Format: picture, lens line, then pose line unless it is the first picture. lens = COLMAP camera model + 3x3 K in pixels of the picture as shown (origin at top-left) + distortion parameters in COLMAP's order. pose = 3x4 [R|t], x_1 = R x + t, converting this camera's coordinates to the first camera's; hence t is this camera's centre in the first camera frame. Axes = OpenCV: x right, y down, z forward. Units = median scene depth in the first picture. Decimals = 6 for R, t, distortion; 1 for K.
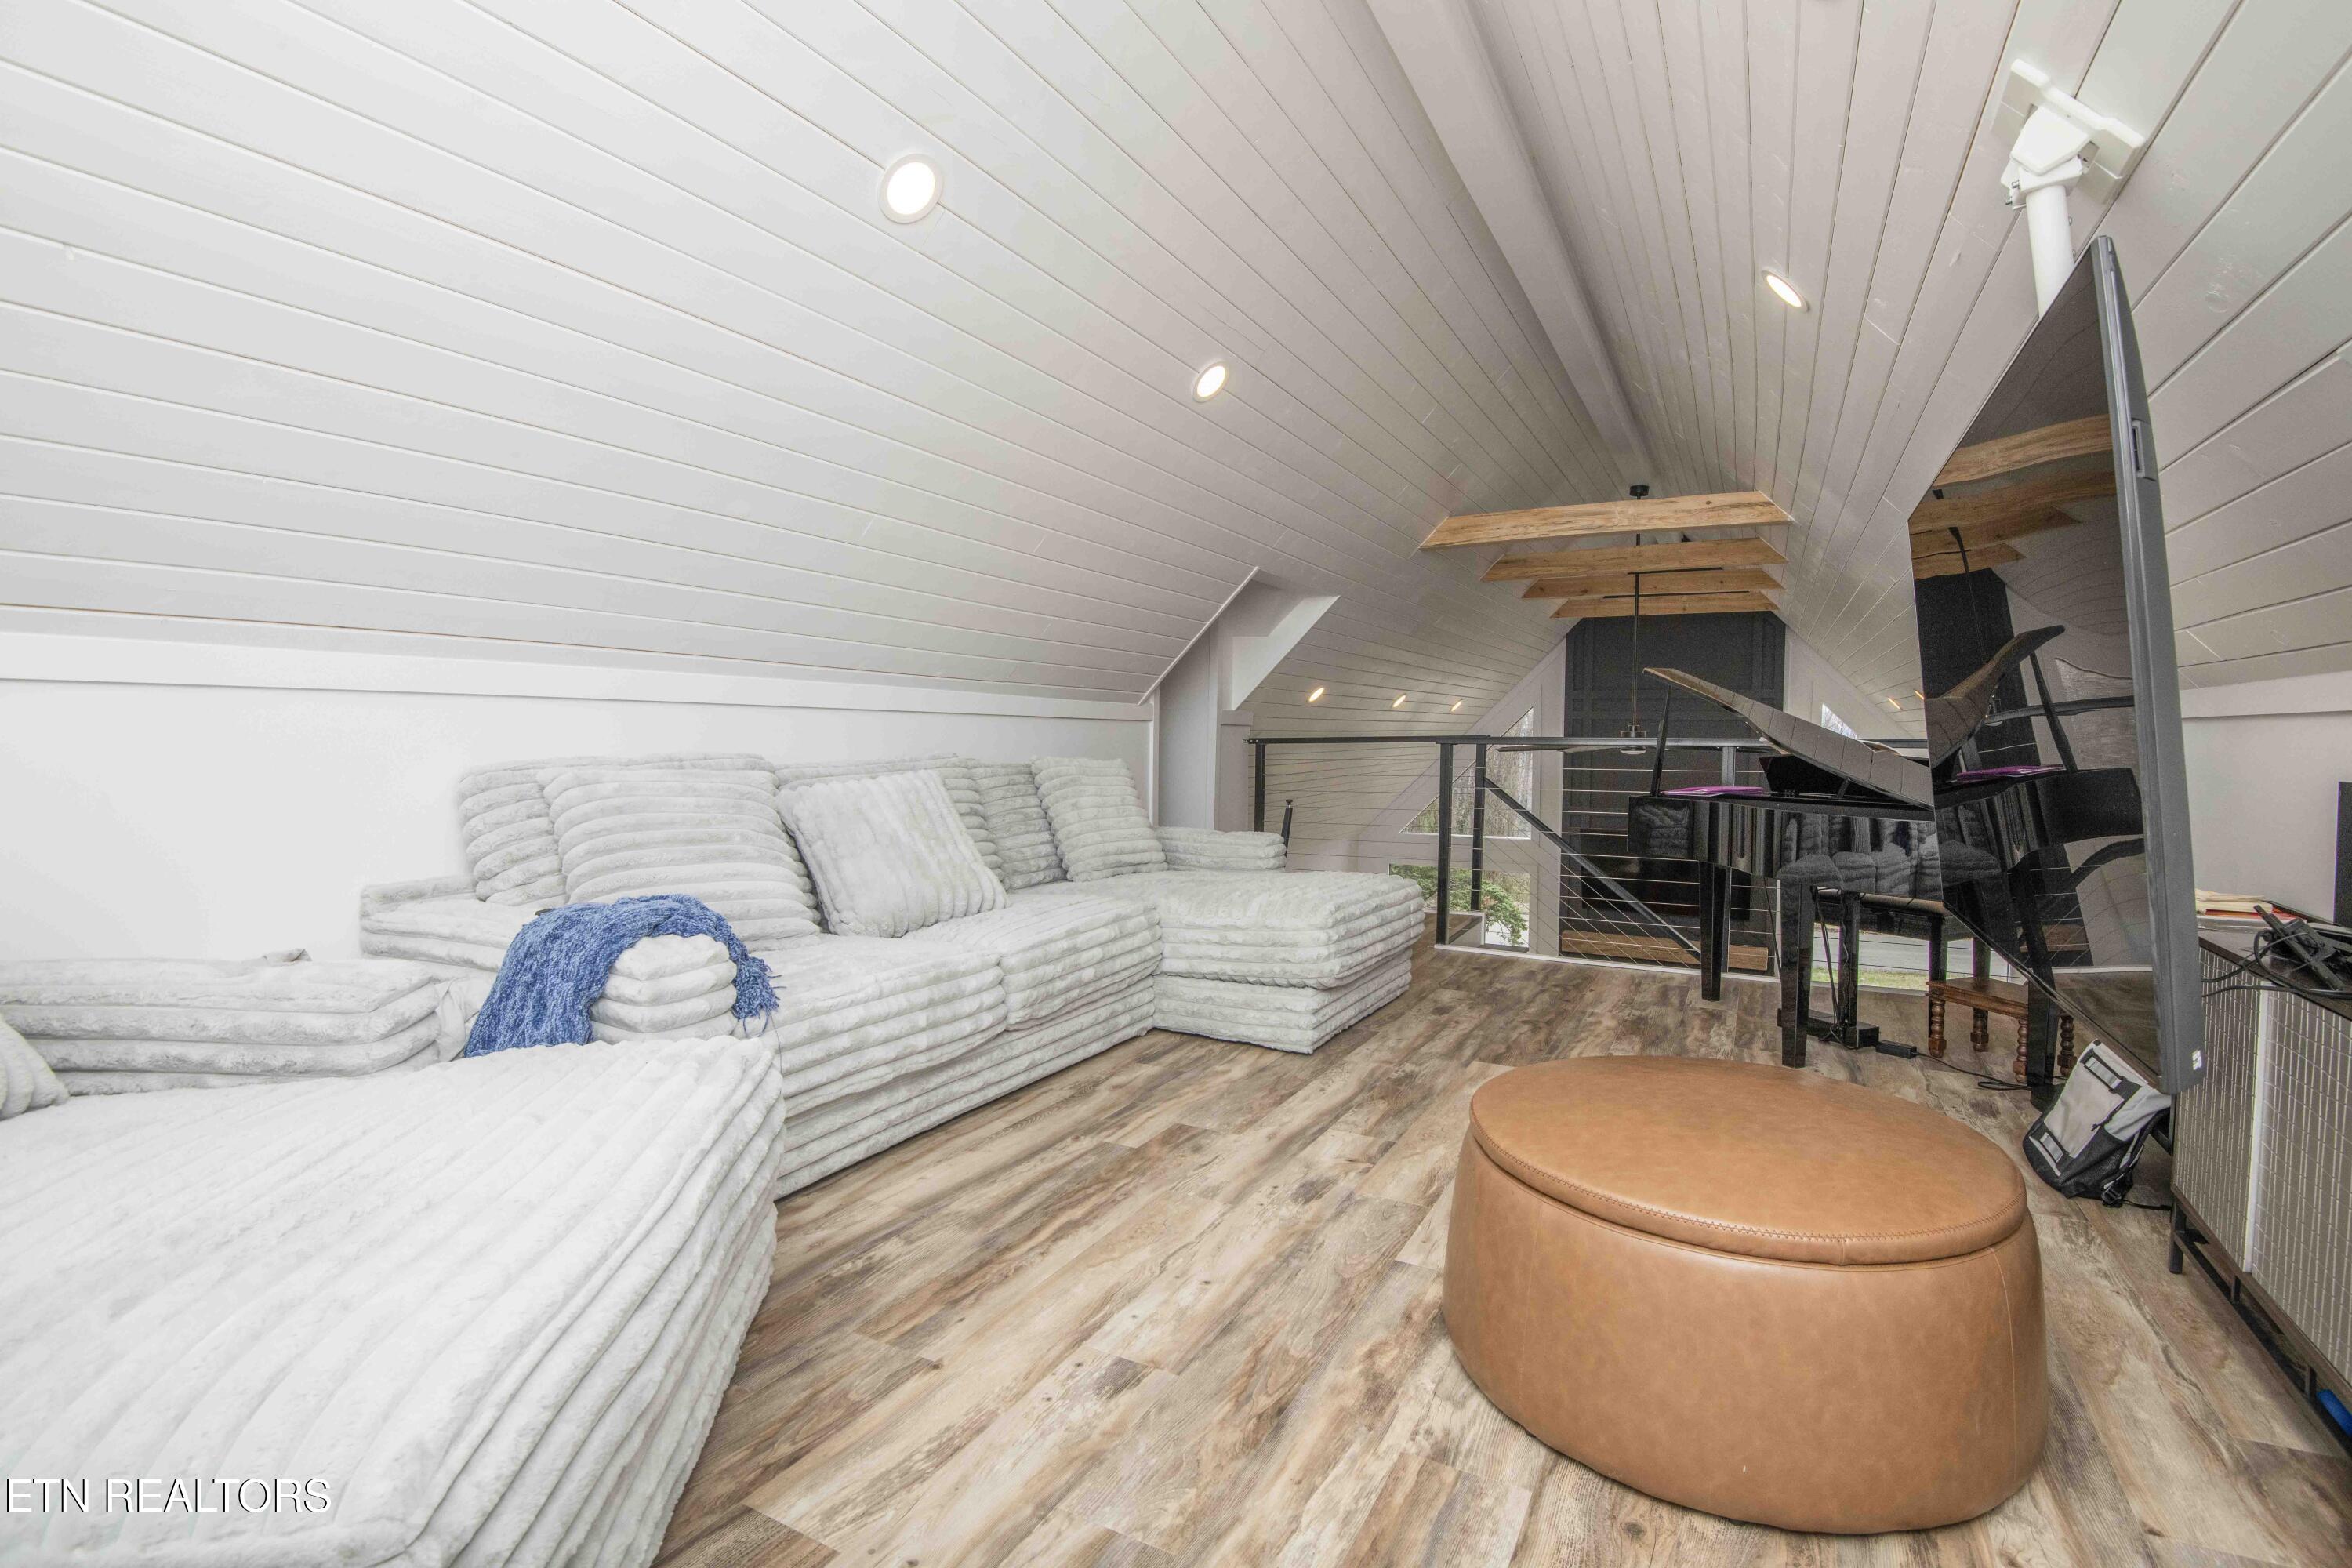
lens RADIAL K [[1090.3, 0, 1182.1], [0, 1090.3, 788.2], [0, 0, 1]] dist [0.040033, -0.073594]
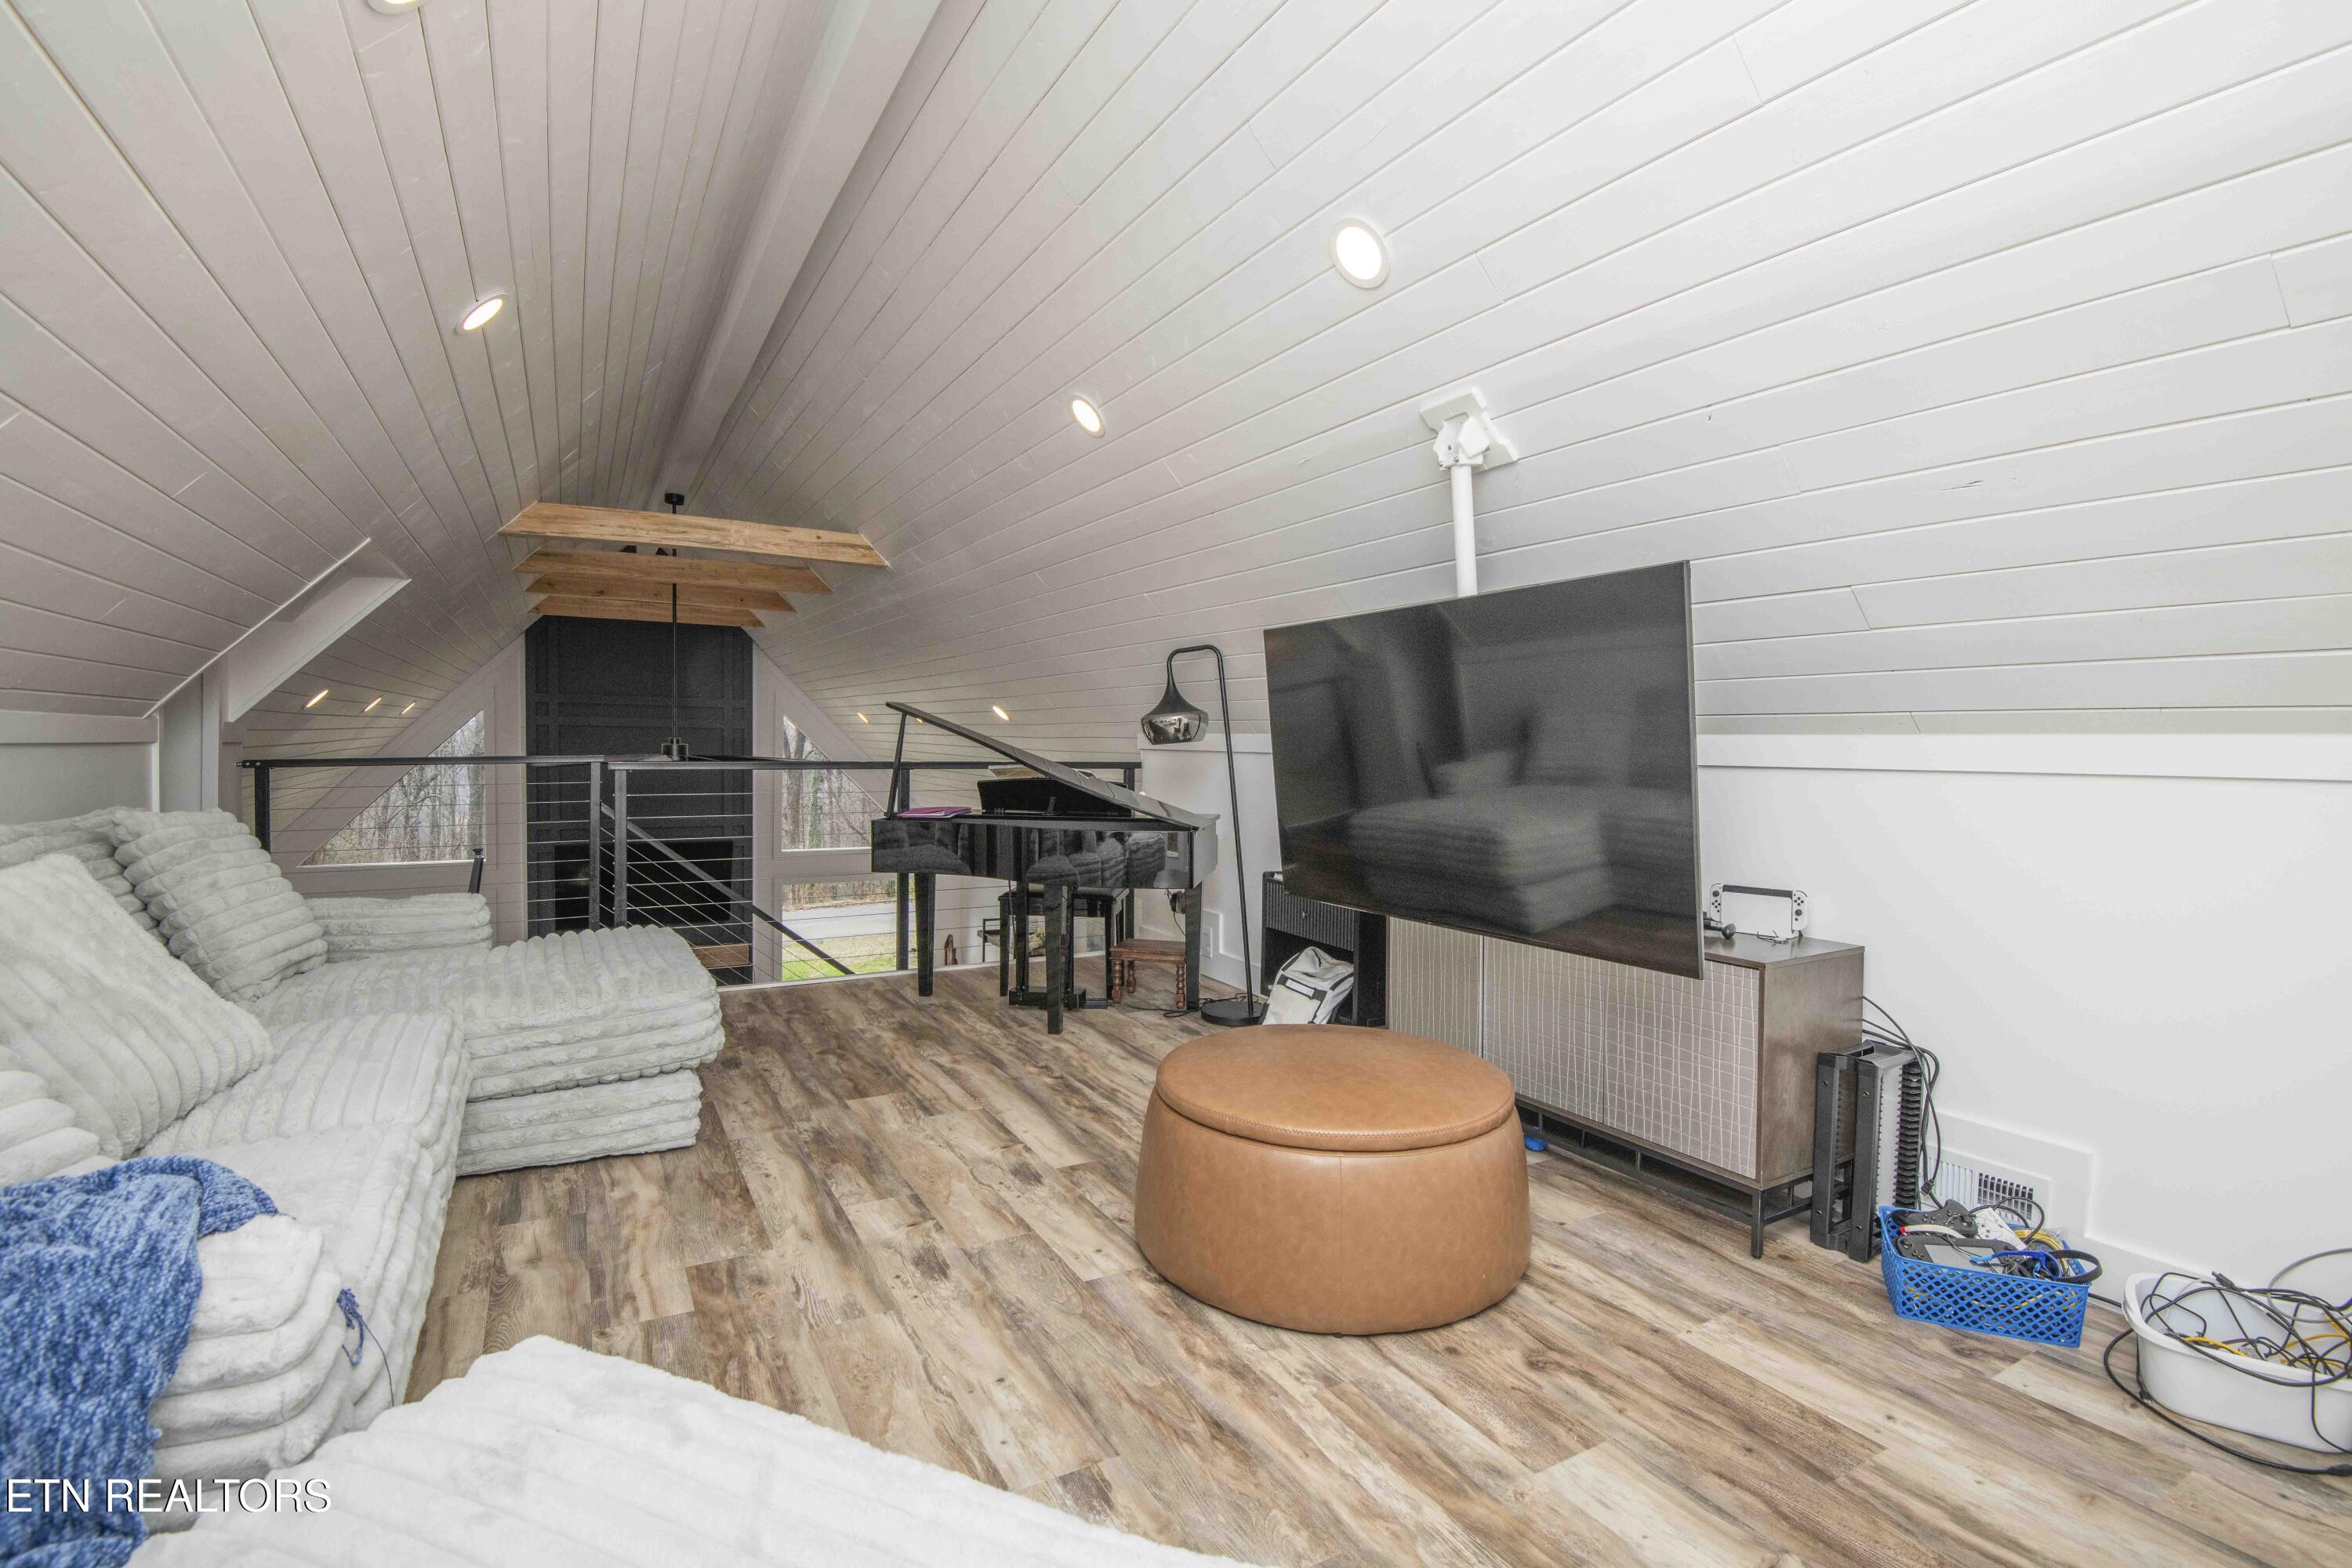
lens RADIAL K [[1100.5, 0, 1183.6], [0, 1100.5, 784.0], [0, 0, 1]] dist [-0.021976, -0.010438]
pose [[0.531613, -0.034696, 0.846277, -0.482892], [0.032731, 0.999256, 0.020406, -0.057088], [-0.846355, 0.016852, 0.532353, 0.251870]]
